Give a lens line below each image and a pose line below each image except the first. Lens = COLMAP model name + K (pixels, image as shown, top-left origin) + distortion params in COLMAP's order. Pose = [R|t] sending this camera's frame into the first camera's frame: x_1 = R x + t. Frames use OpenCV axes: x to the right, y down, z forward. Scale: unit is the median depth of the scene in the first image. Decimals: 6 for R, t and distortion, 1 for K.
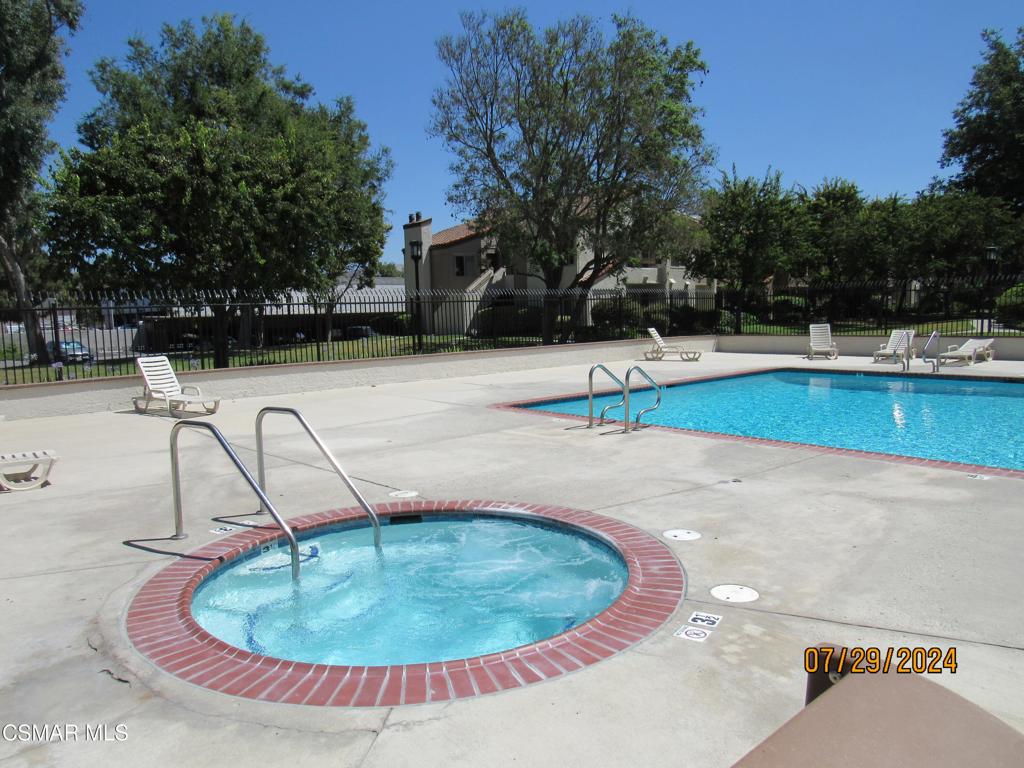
lens RADIAL K [[706.9, 0, 512.0], [0, 706.9, 384.0], [0, 0, 1]] dist [-0.066049, 0.037739]
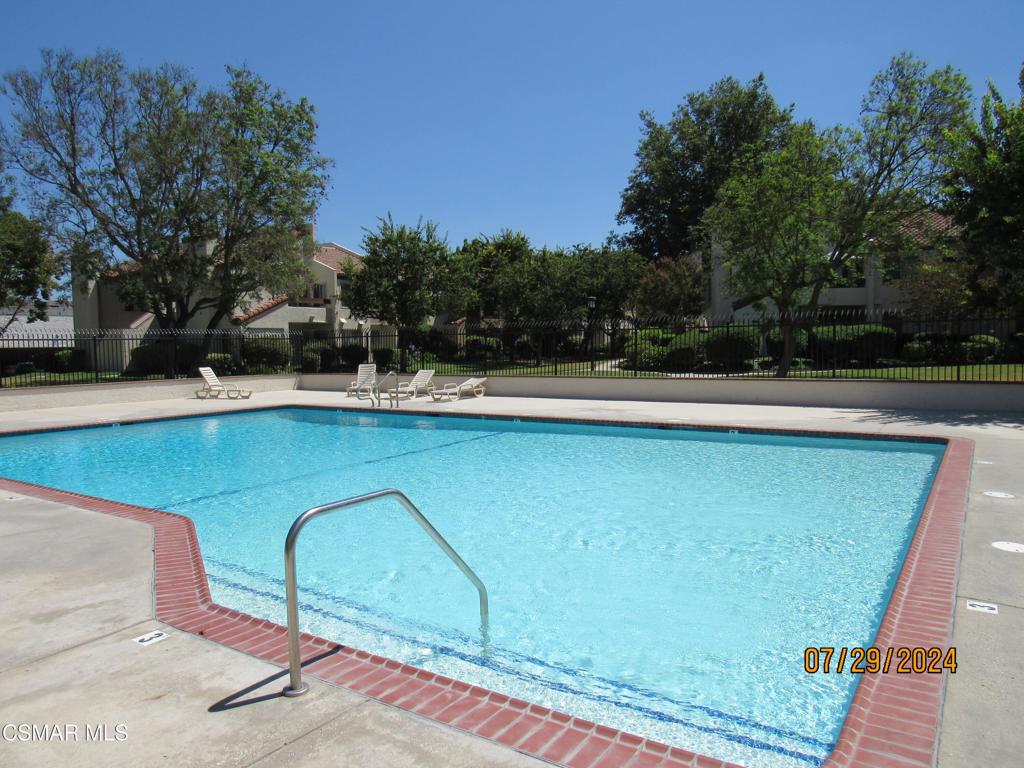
lens RADIAL K [[706.9, 0, 512.0], [0, 706.9, 384.0], [0, 0, 1]] dist [-0.066049, 0.037739]
pose [[0.958366, -0.001872, 0.285536, 0.174654], [0.016464, 0.998677, -0.048713, 0.001371], [-0.285067, 0.051386, 0.957129, -0.059485]]
